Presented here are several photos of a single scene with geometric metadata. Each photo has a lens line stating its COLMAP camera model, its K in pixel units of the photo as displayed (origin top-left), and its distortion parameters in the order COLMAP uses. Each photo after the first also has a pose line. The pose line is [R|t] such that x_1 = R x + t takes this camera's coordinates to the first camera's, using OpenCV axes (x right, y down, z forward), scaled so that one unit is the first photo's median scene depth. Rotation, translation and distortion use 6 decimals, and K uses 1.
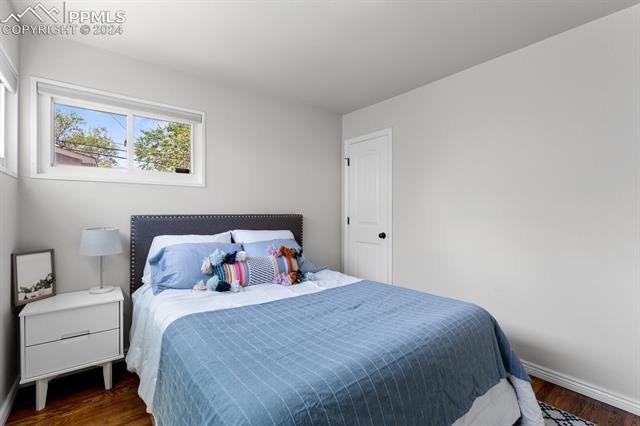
lens RADIAL K [[280.7, 0, 323.5], [0, 280.7, 213.1], [0, 0, 1]] dist [-0.000637, -0.002478]
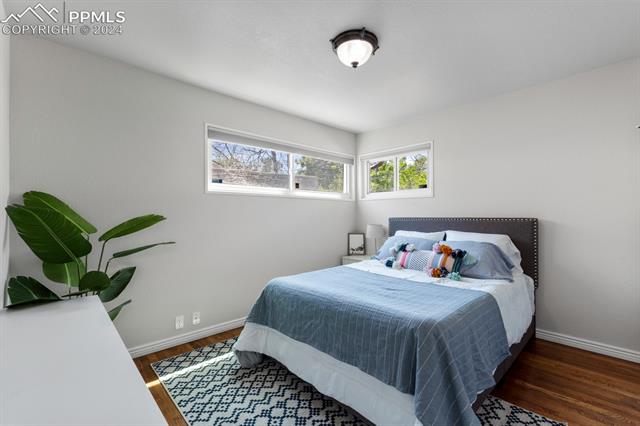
lens RADIAL K [[280.7, 0, 321.7], [0, 280.7, 214.2], [0, 0, 1]] dist [-0.000637, -0.002478]
pose [[0.103225, -0.007435, -0.994630, 1.078963], [0.001521, 0.999972, -0.007317, -0.001572], [0.994657, -0.000758, 0.103233, 0.433896]]
